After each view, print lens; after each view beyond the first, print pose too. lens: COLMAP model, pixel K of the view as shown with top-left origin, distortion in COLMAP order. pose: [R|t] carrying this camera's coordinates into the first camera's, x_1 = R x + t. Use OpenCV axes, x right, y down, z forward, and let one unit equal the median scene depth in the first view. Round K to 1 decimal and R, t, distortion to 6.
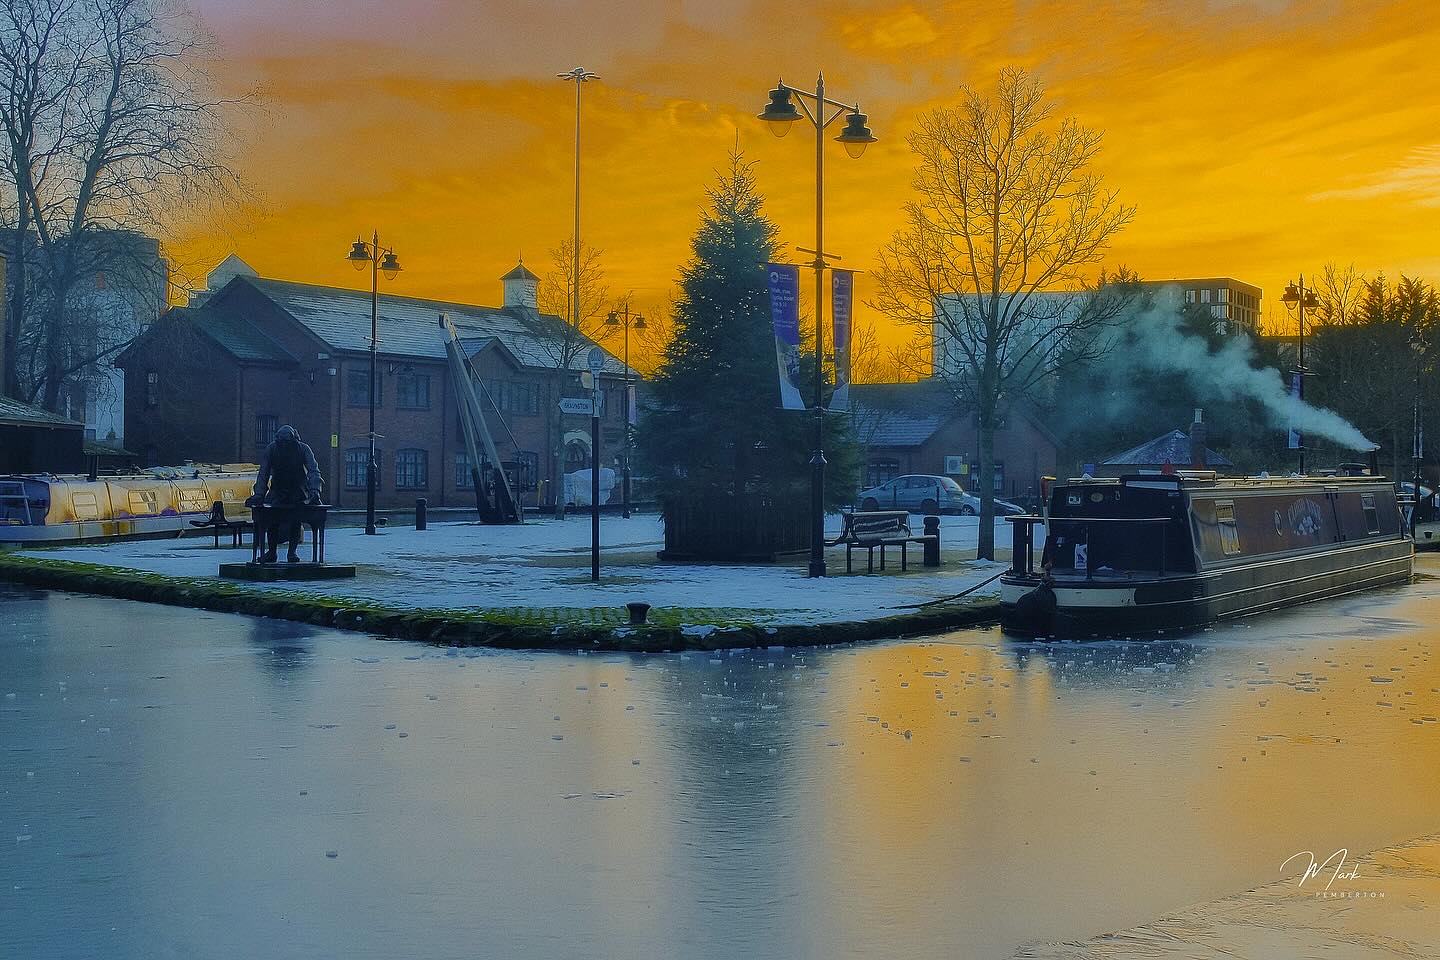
lens RADIAL K [[1945.5, 0, 718.7], [0, 1945.5, 470.8], [0, 0, 1]] dist [-0.030309, 0.000000]
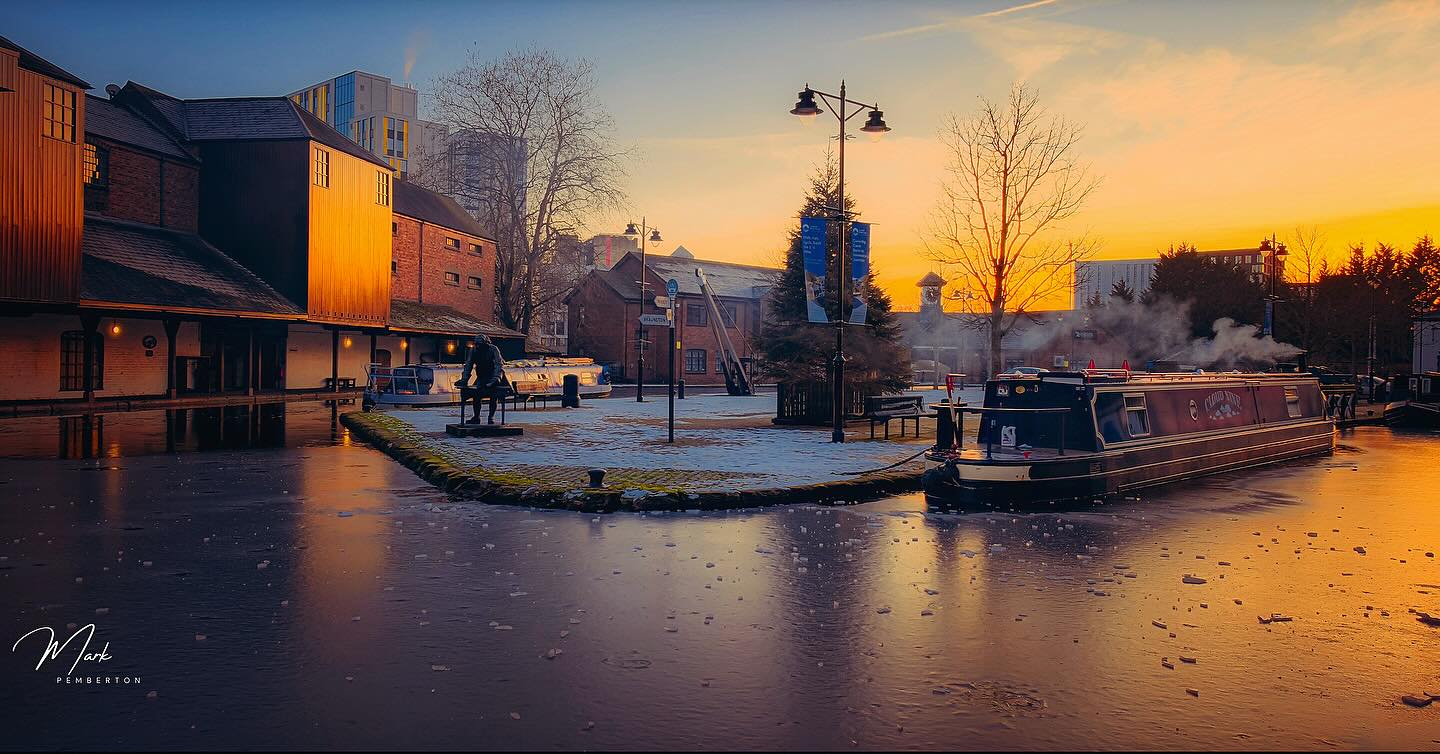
lens RADIAL K [[1028.8, 0, 723.6], [0, 1028.8, 366.5], [0, 0, 1]] dist [0.020077, 0.006500]
pose [[0.972798, 0.007907, -0.231519, 0.120592], [-0.006875, 0.999963, 0.005263, -0.002719], [0.231552, -0.003529, 0.972816, 0.223449]]
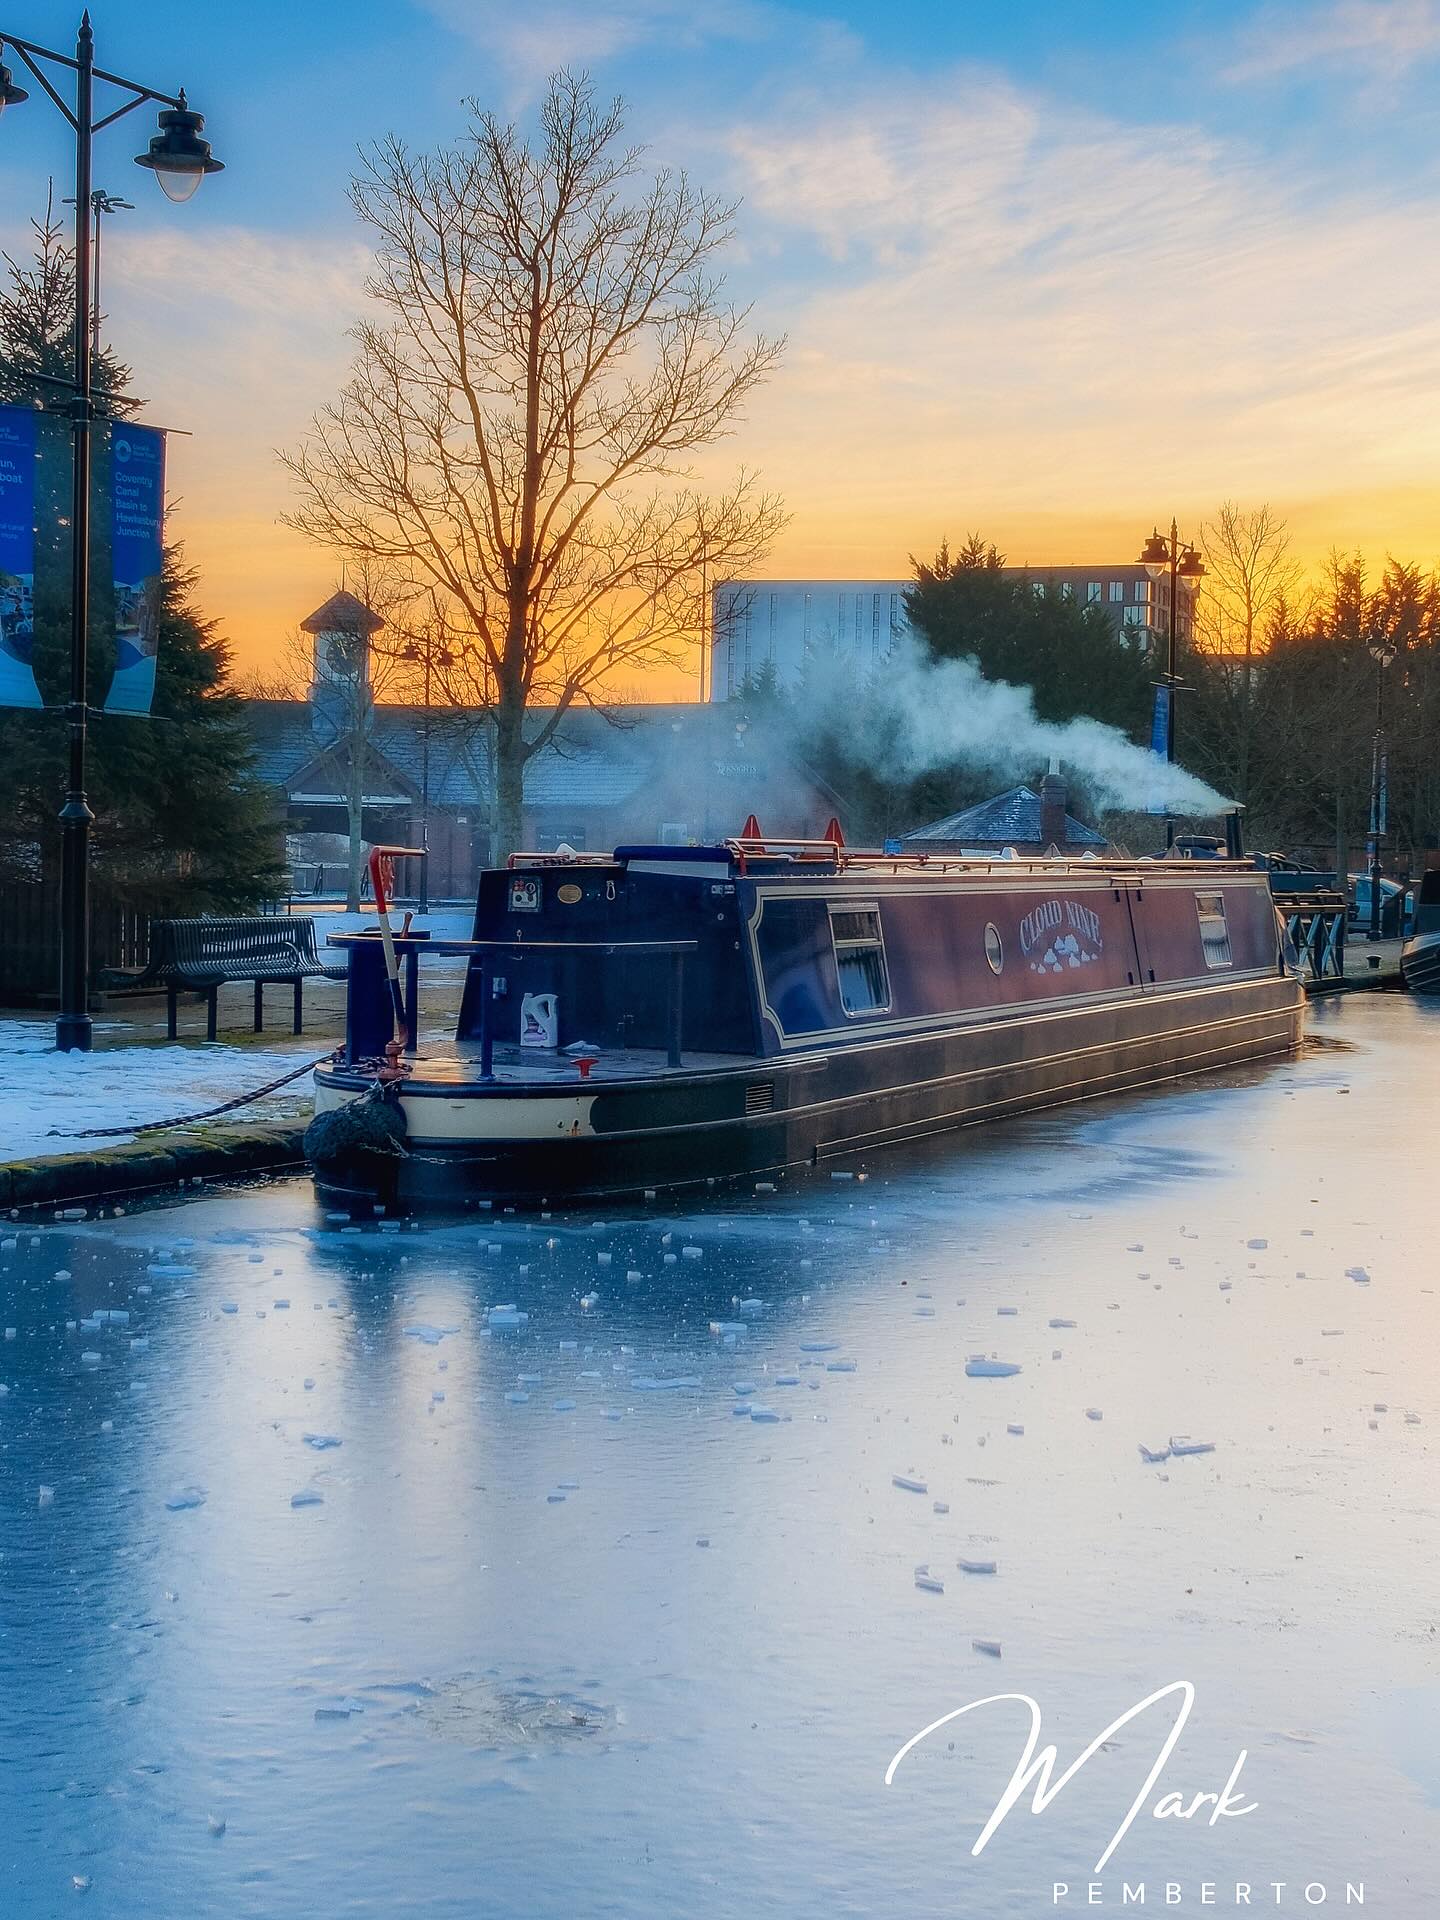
lens RADIAL K [[2825.5, 0, 724.8], [0, 2825.5, 950.0], [0, 0, 1]] dist [-0.014901, 0.000000]
pose [[0.995042, 0.008867, 0.099061, 0.122375], [-0.012443, 0.999291, 0.035538, 0.001809], [-0.098676, -0.036594, 0.994447, 0.234996]]
